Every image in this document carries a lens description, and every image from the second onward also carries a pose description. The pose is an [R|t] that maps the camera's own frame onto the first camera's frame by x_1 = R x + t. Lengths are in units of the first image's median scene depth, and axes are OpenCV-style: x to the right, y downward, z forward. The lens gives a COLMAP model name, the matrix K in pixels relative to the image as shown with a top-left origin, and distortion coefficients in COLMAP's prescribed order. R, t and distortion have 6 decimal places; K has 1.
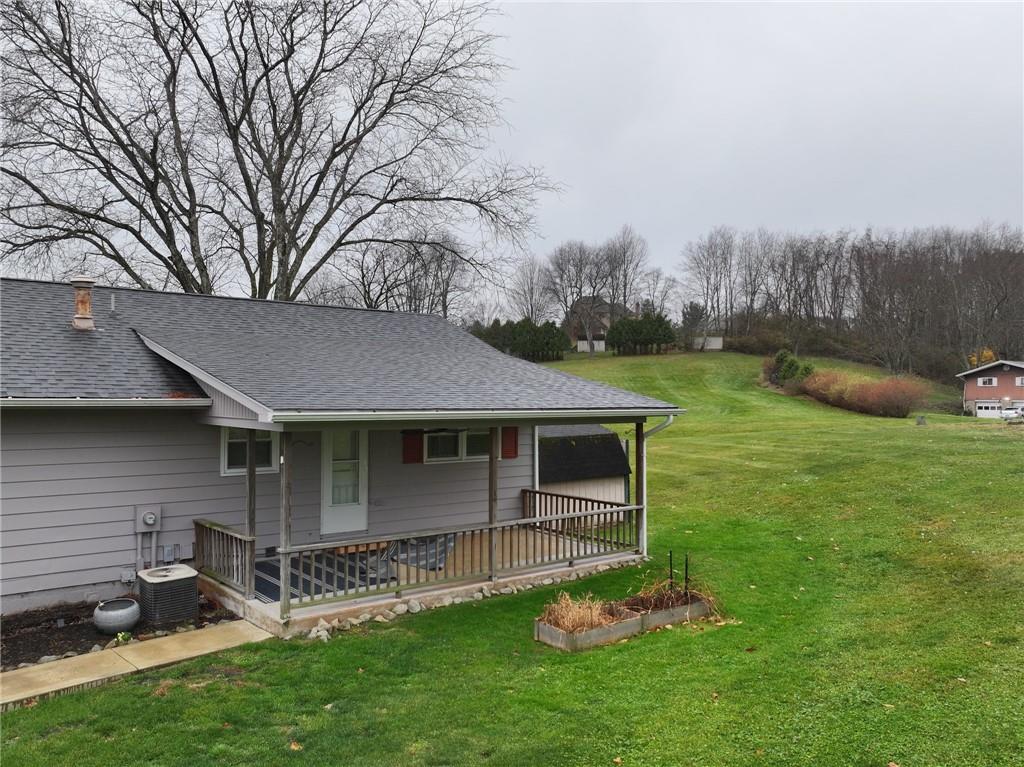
lens RADIAL K [[828.2, 0, 512.0], [0, 828.2, 383.5], [0, 0, 1]] dist [0.000197, 0.014499]
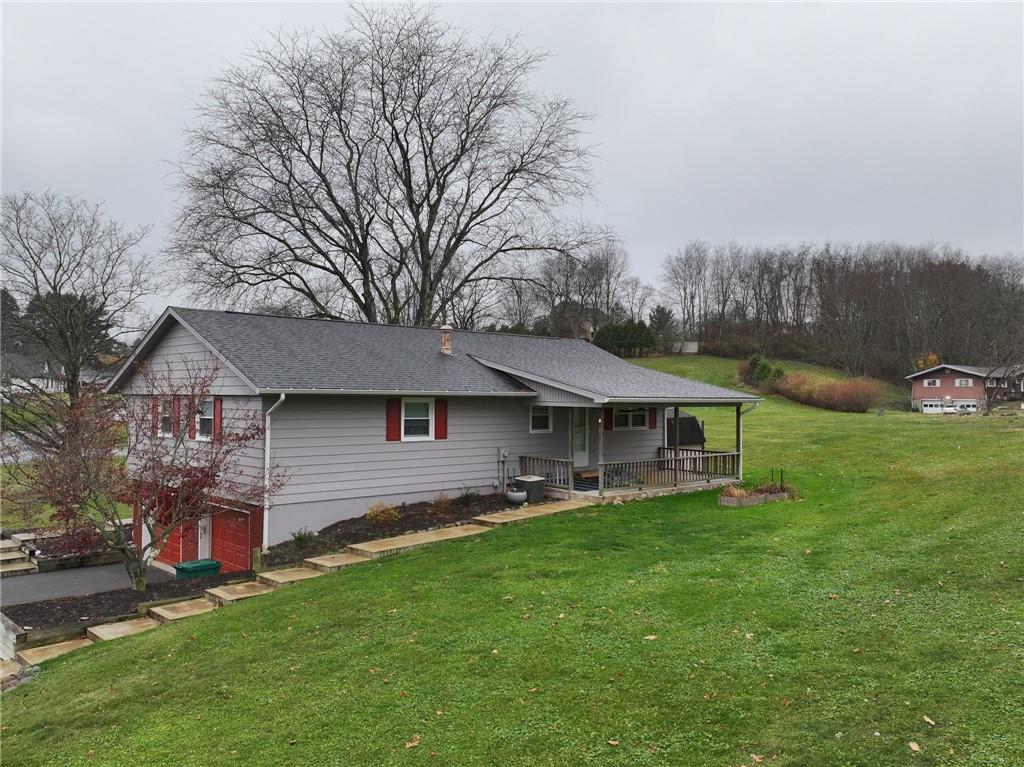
lens RADIAL K [[828.2, 0, 512.0], [0, 828.2, 383.5], [0, 0, 1]] dist [0.000197, 0.014499]
pose [[0.998746, 0.001671, 0.050032, -0.054645], [-0.001666, 0.999999, -0.000139, -0.000189], [-0.050033, 0.000056, 0.998748, -0.098834]]
